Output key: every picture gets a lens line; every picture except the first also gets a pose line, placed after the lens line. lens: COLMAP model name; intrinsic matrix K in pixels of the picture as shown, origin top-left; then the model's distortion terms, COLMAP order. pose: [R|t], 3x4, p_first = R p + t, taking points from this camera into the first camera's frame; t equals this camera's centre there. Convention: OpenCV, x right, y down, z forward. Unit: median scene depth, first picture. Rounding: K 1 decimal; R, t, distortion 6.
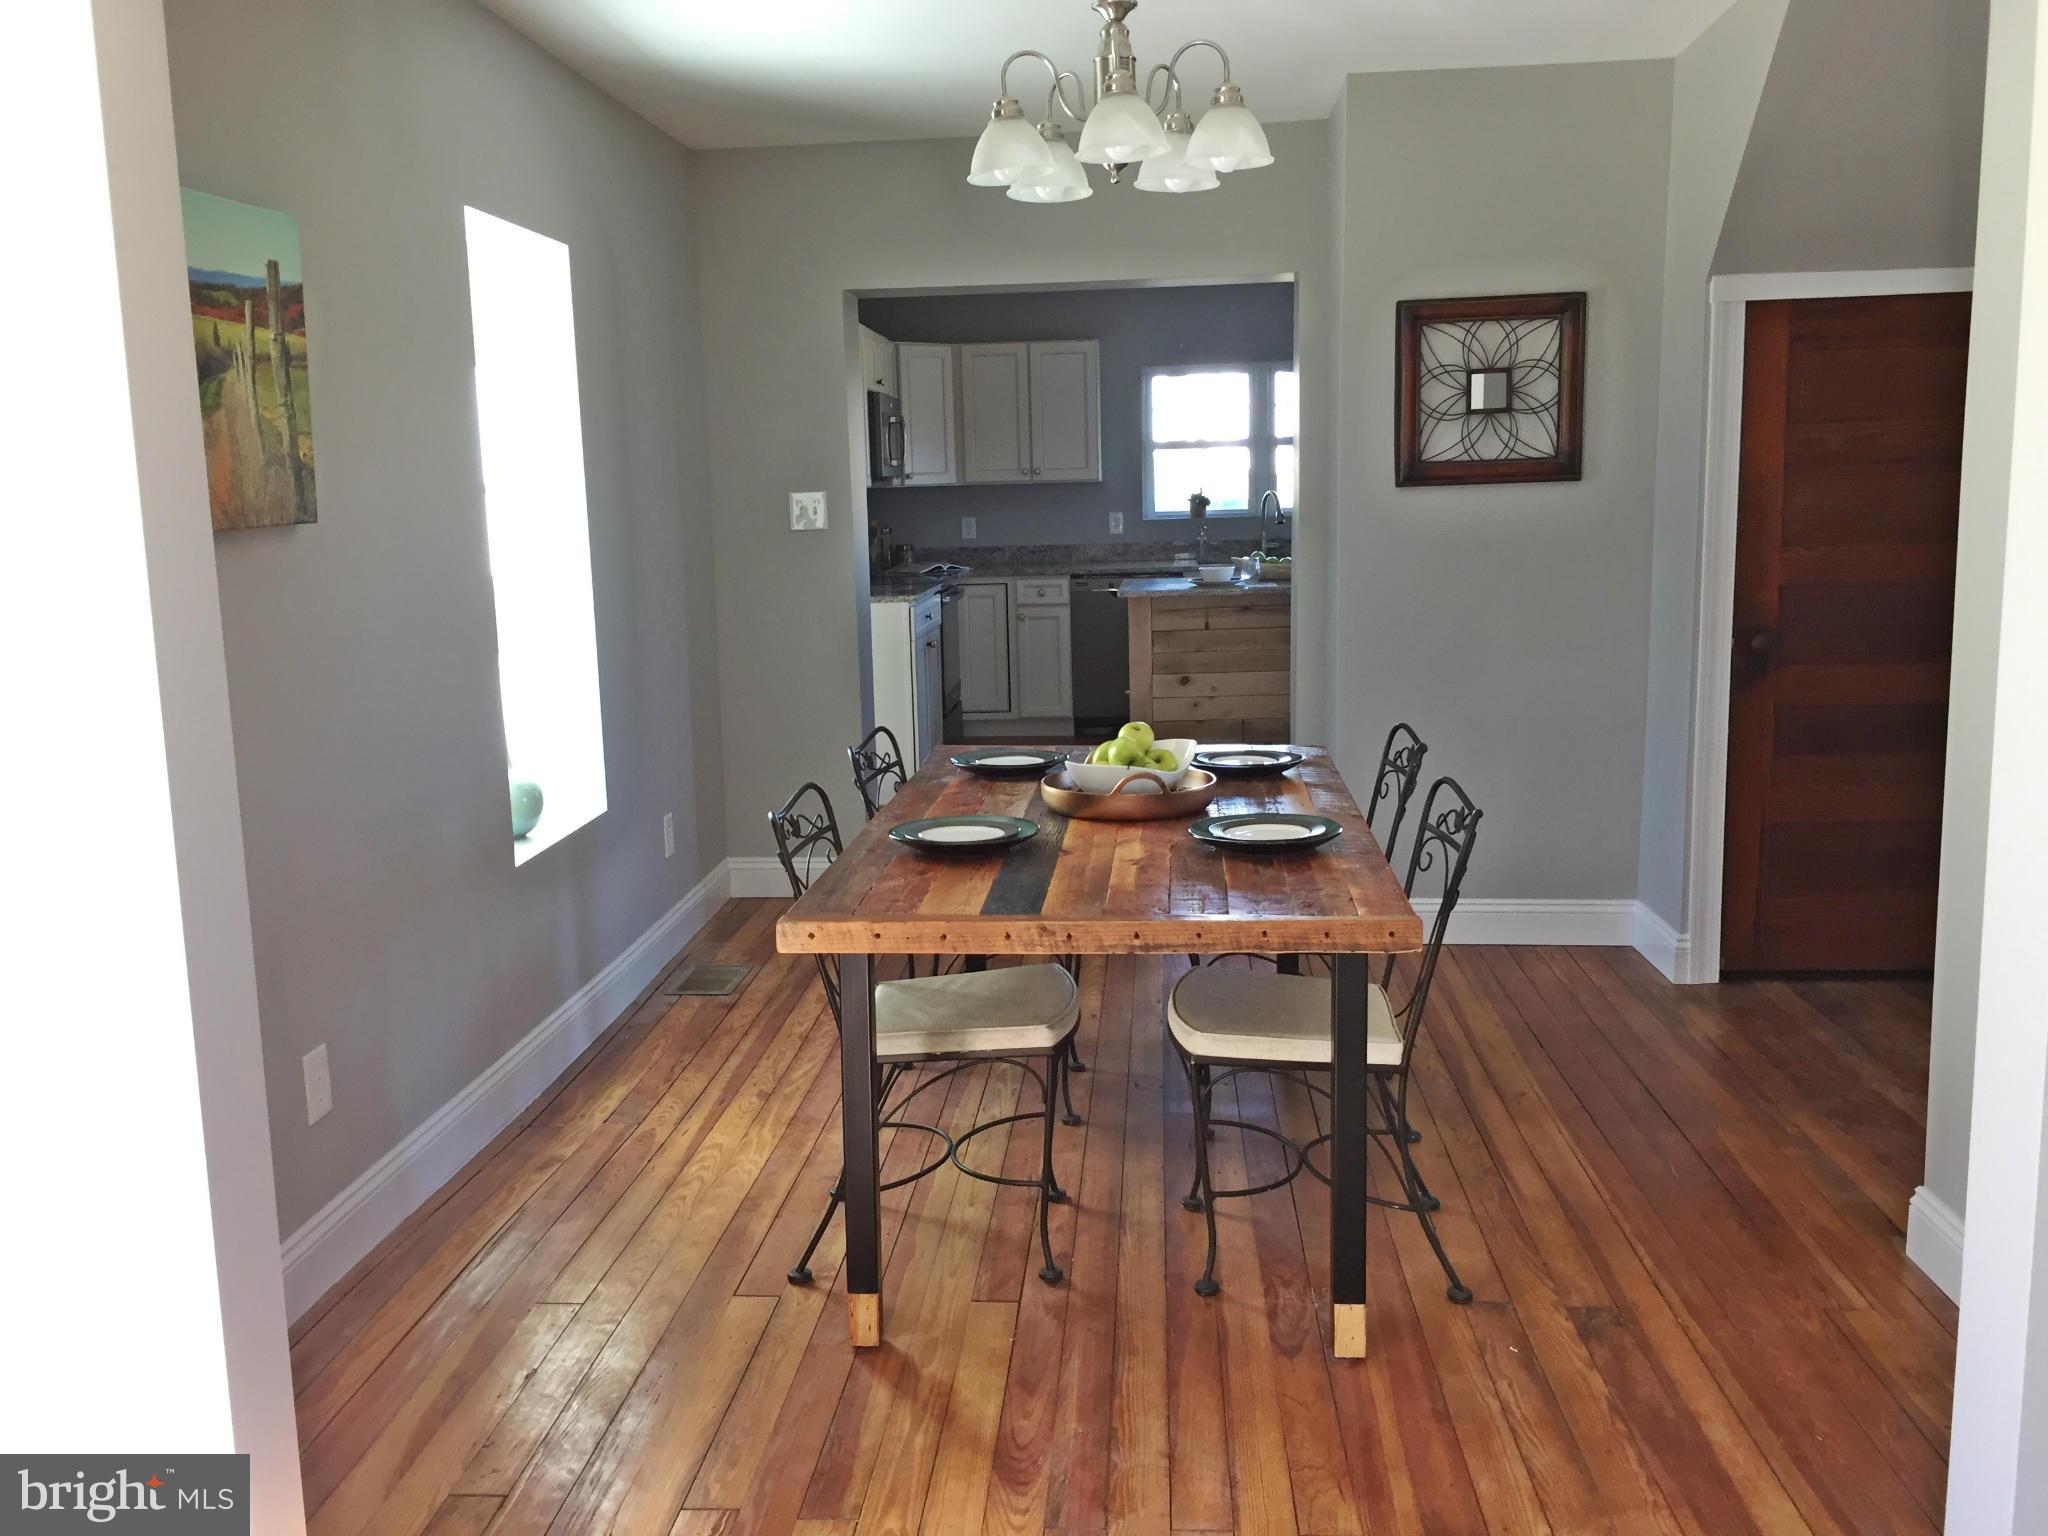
lens RADIAL K [[1770.2, 0, 1034.0], [0, 1770.2, 770.7], [0, 0, 1]] dist [0.087318, -0.124166]
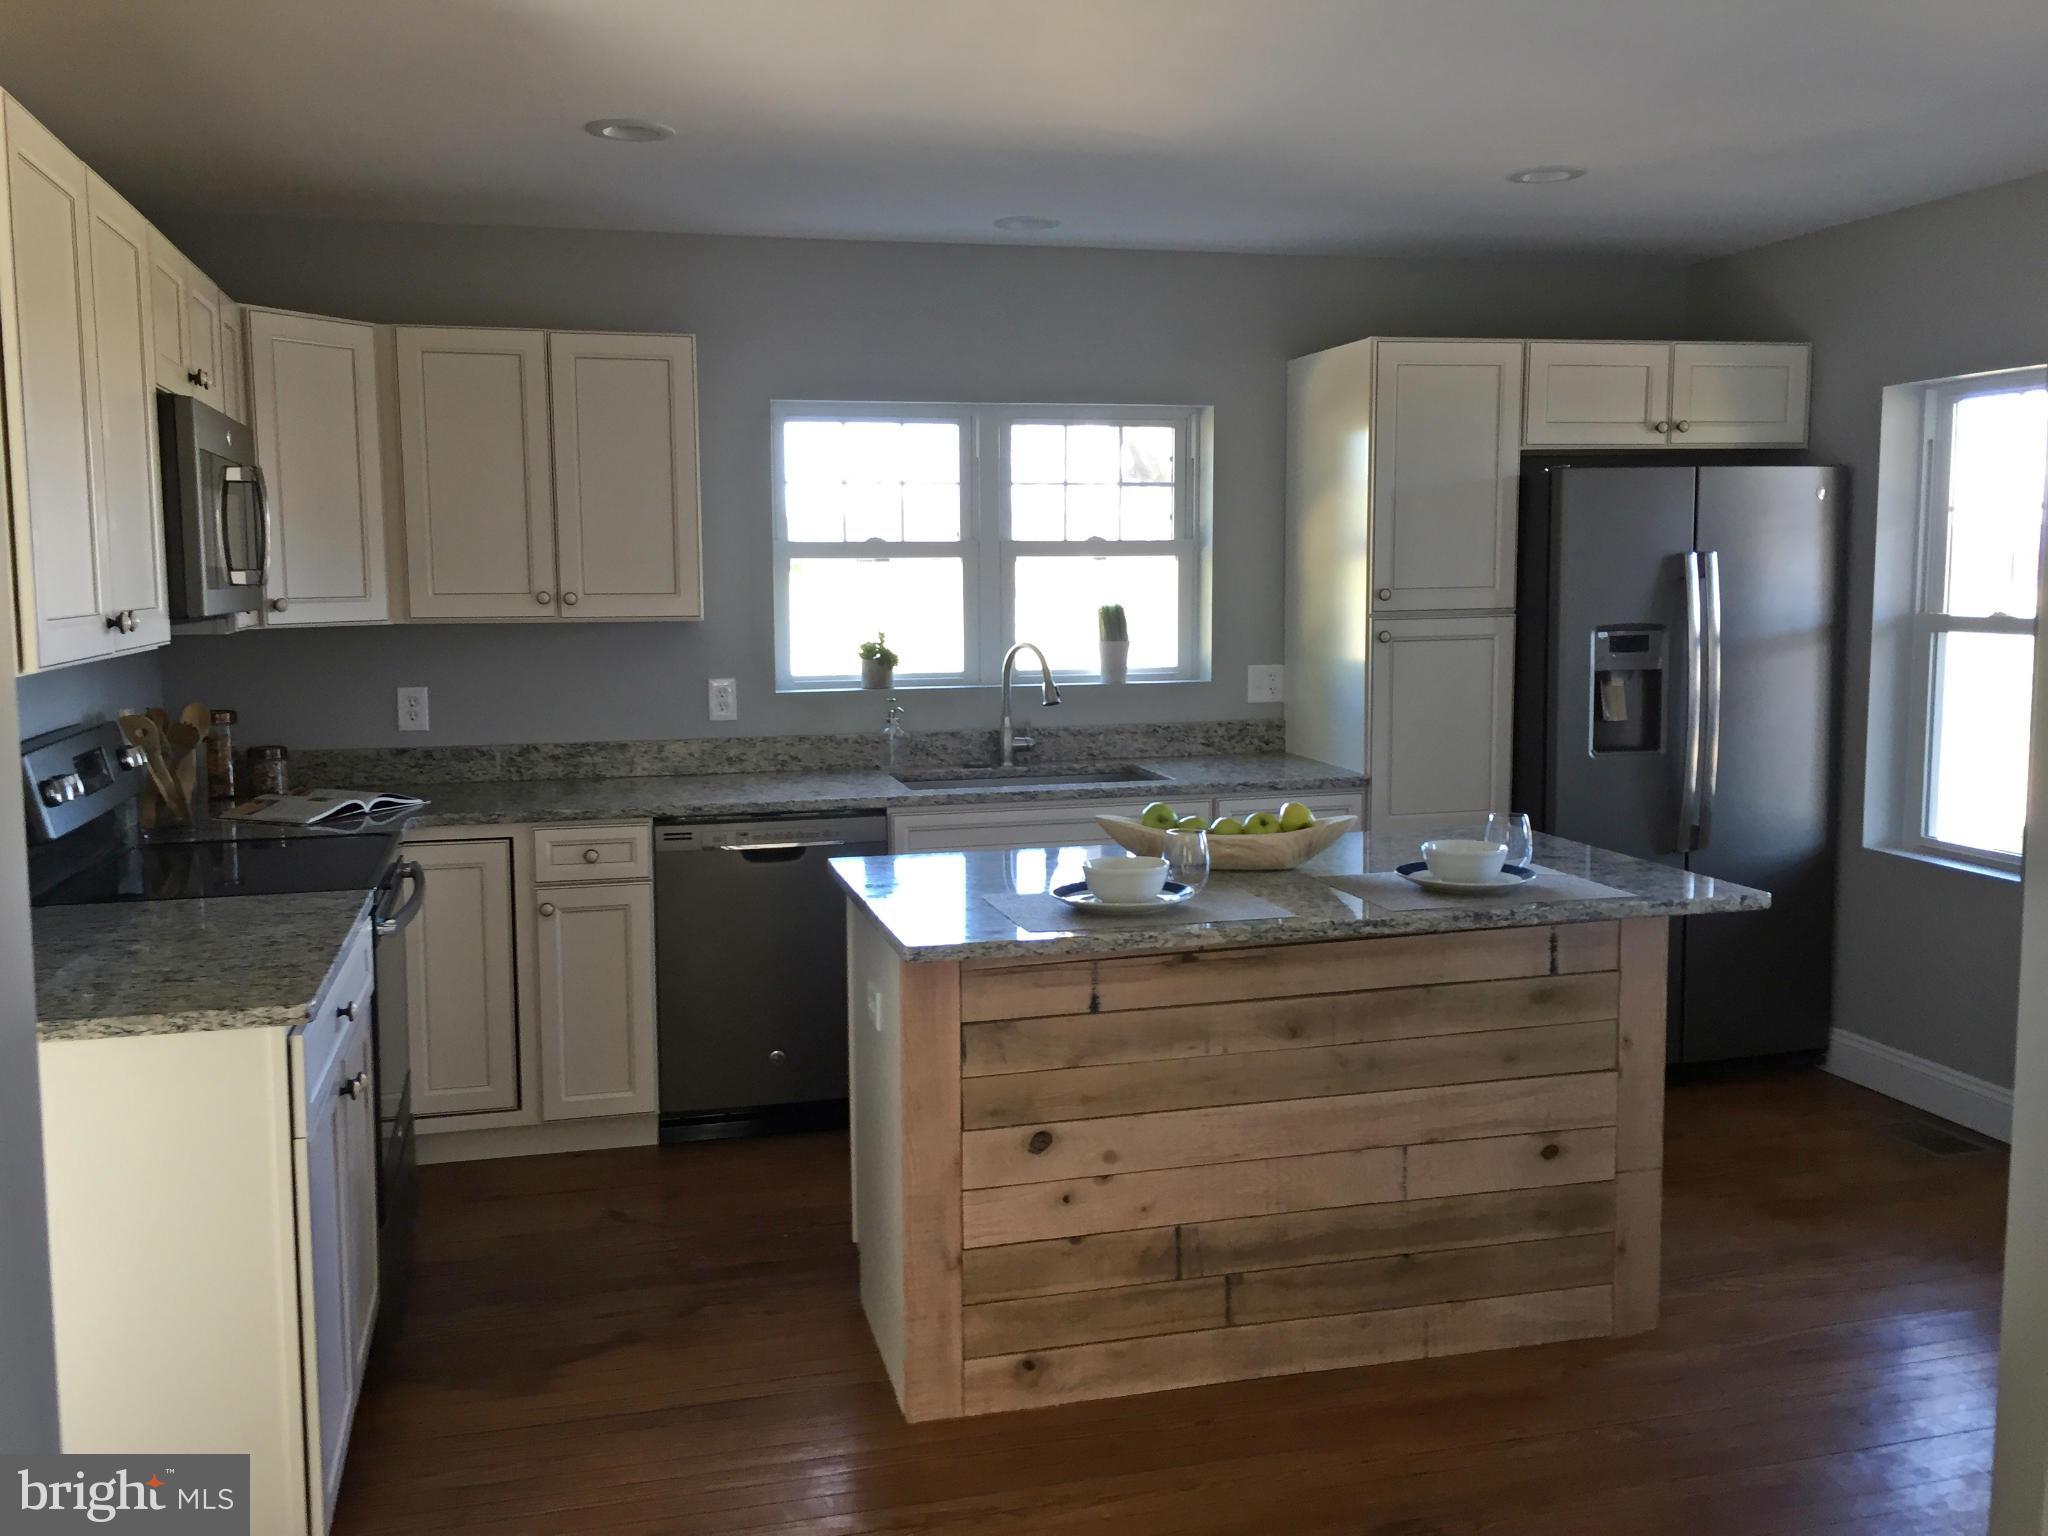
lens RADIAL K [[1756.0, 0, 1024.0], [0, 1756.0, 768.0], [0, 0, 1]] dist [0.084463, -0.120837]
pose [[0.945547, -0.015329, 0.325124, -0.038466], [0.033597, 0.998151, -0.050647, -0.095521], [-0.323747, 0.058813, 0.944314, 0.516968]]
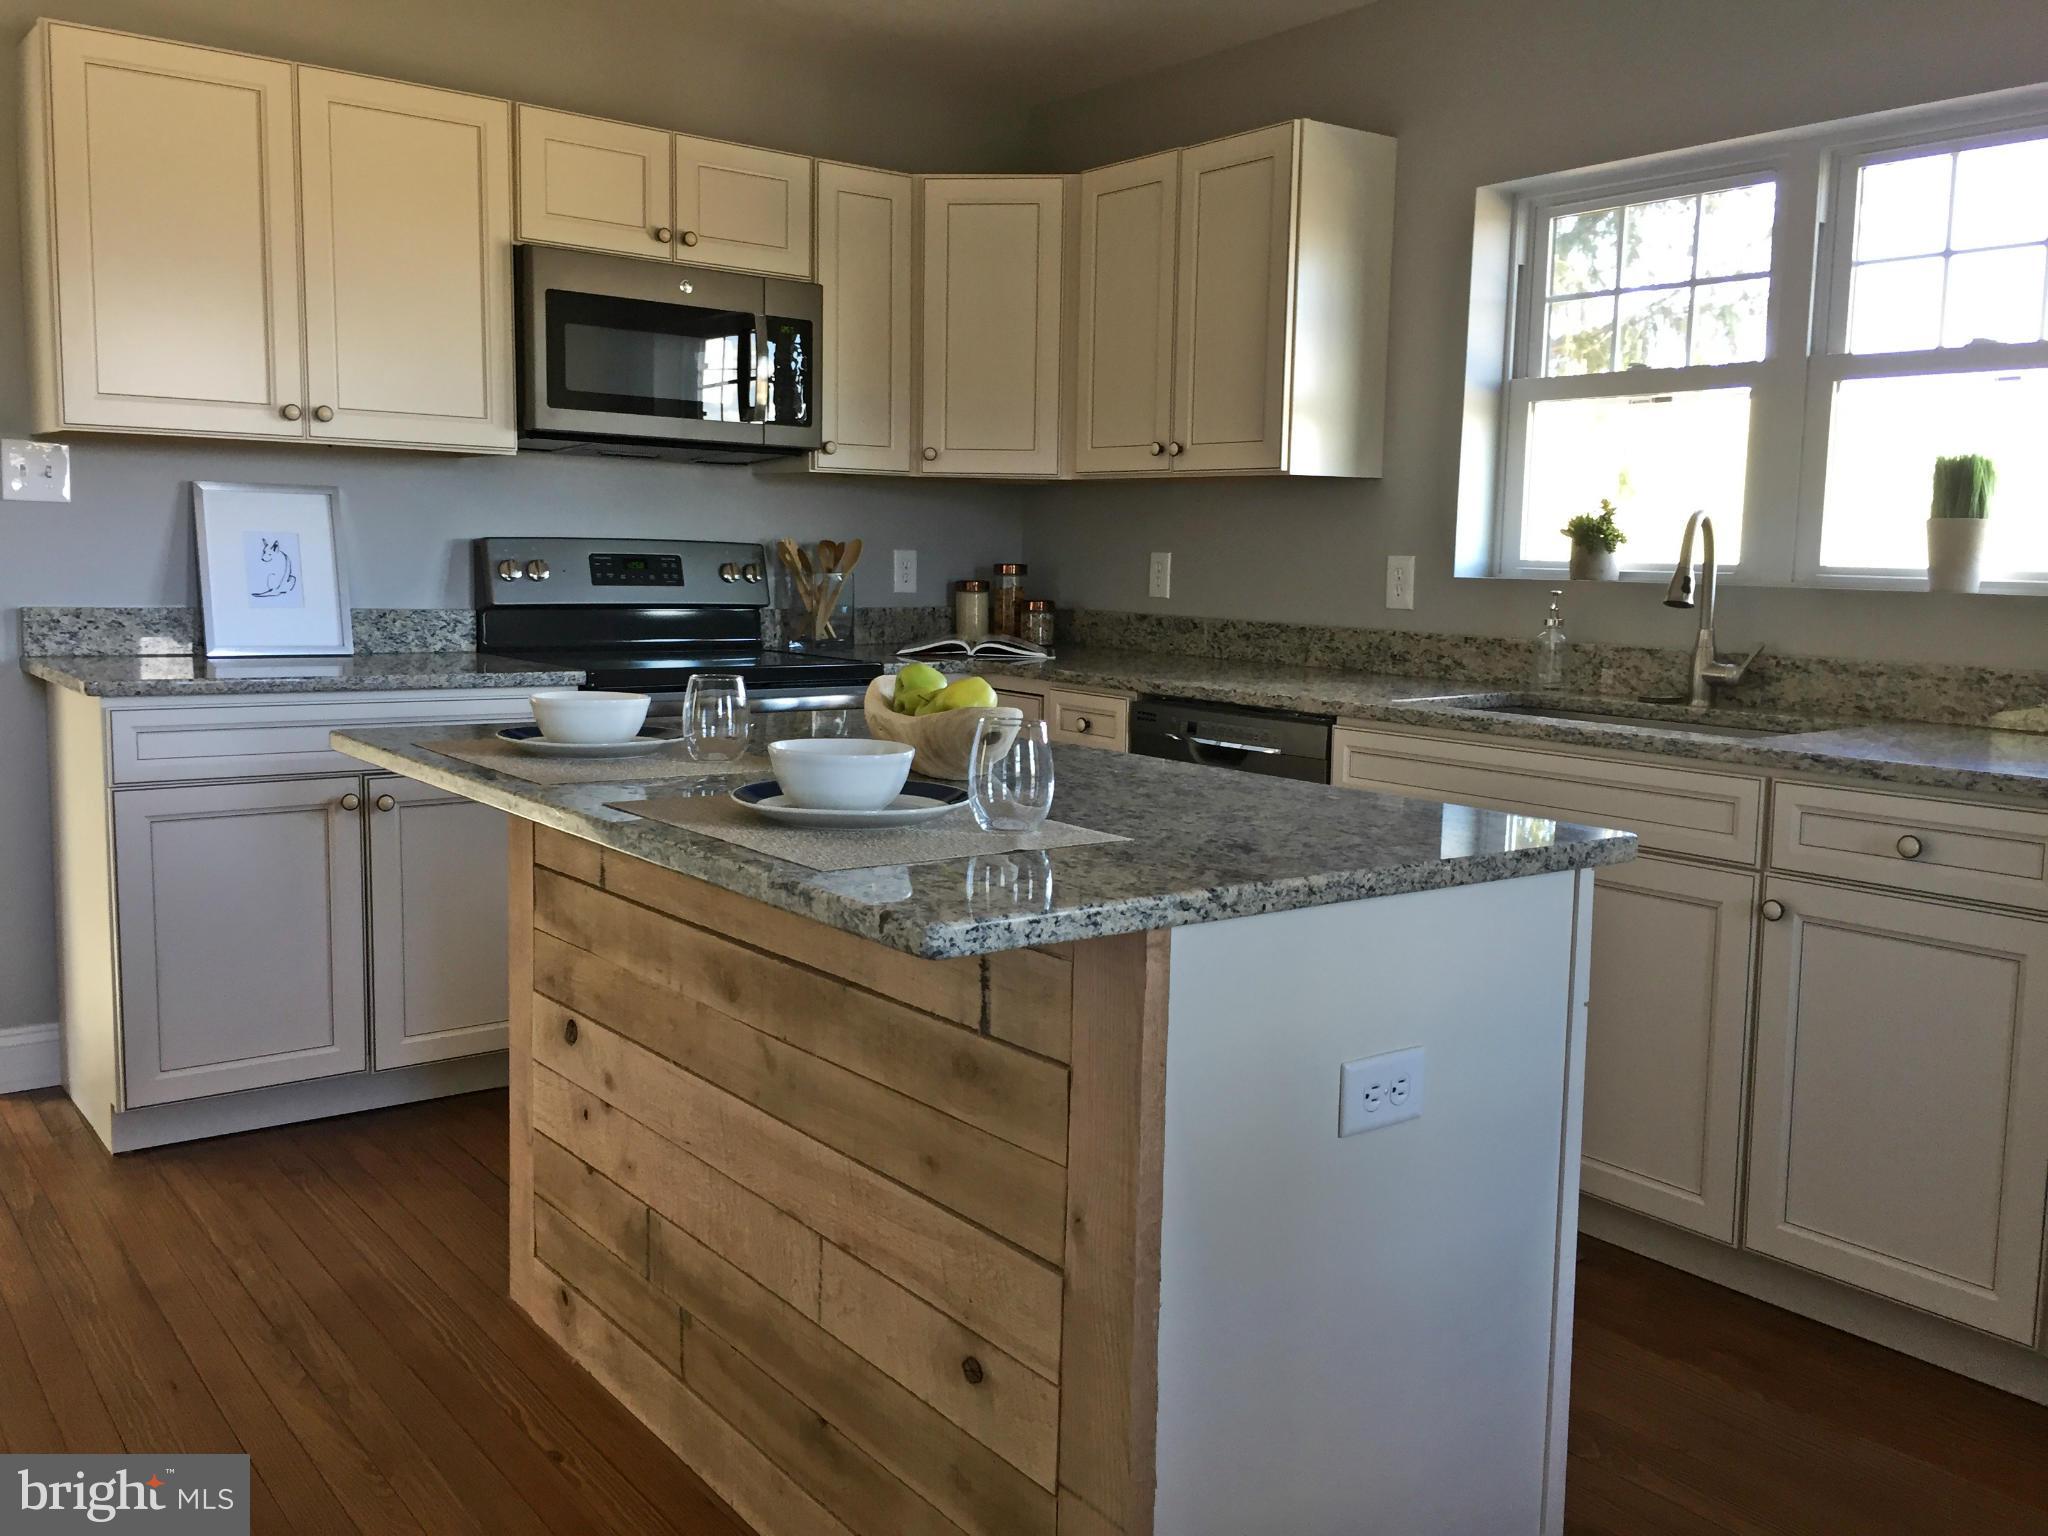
lens RADIAL K [[1756.0, 0, 1024.0], [0, 1756.0, 768.0], [0, 0, 1]] dist [0.084463, -0.120837]
pose [[0.663738, 0.138196, -0.735087, 0.307852], [-0.163236, 0.985857, 0.037948, -0.103197], [0.729935, 0.094805, 0.676910, 0.696191]]
